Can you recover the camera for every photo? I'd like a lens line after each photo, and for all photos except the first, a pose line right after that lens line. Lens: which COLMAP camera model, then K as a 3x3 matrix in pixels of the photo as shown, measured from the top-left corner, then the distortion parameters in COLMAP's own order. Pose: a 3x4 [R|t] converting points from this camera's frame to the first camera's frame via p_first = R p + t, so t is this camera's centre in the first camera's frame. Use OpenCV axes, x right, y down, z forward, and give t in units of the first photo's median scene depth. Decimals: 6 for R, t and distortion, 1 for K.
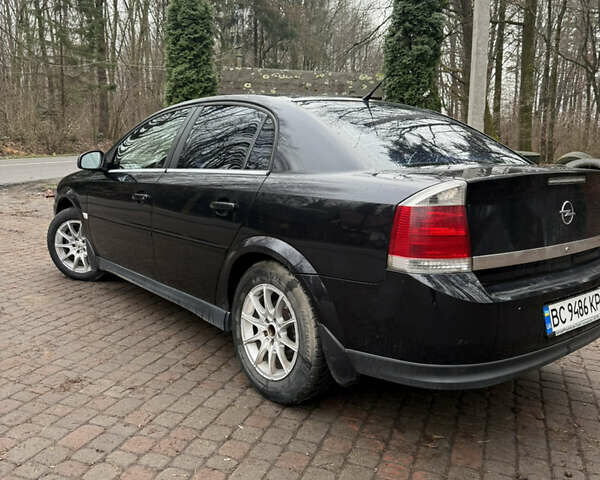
lens RADIAL K [[594.6, 0, 300.8], [0, 594.6, 252.2], [0, 0, 1]] dist [0.159961, -0.355596]
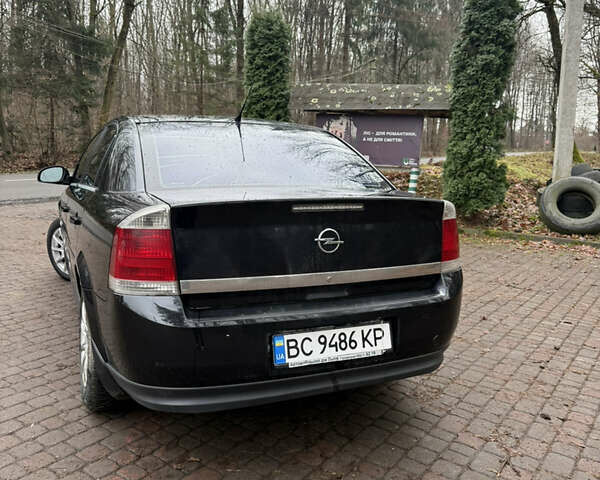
lens RADIAL K [[594.6, 0, 300.8], [0, 594.6, 252.2], [0, 0, 1]] dist [0.159961, -0.355596]
pose [[0.961760, 0.049181, -0.269442, 0.186989], [-0.053815, 0.998502, -0.009835, -0.010188], [0.268555, 0.023959, 0.962966, 0.021533]]
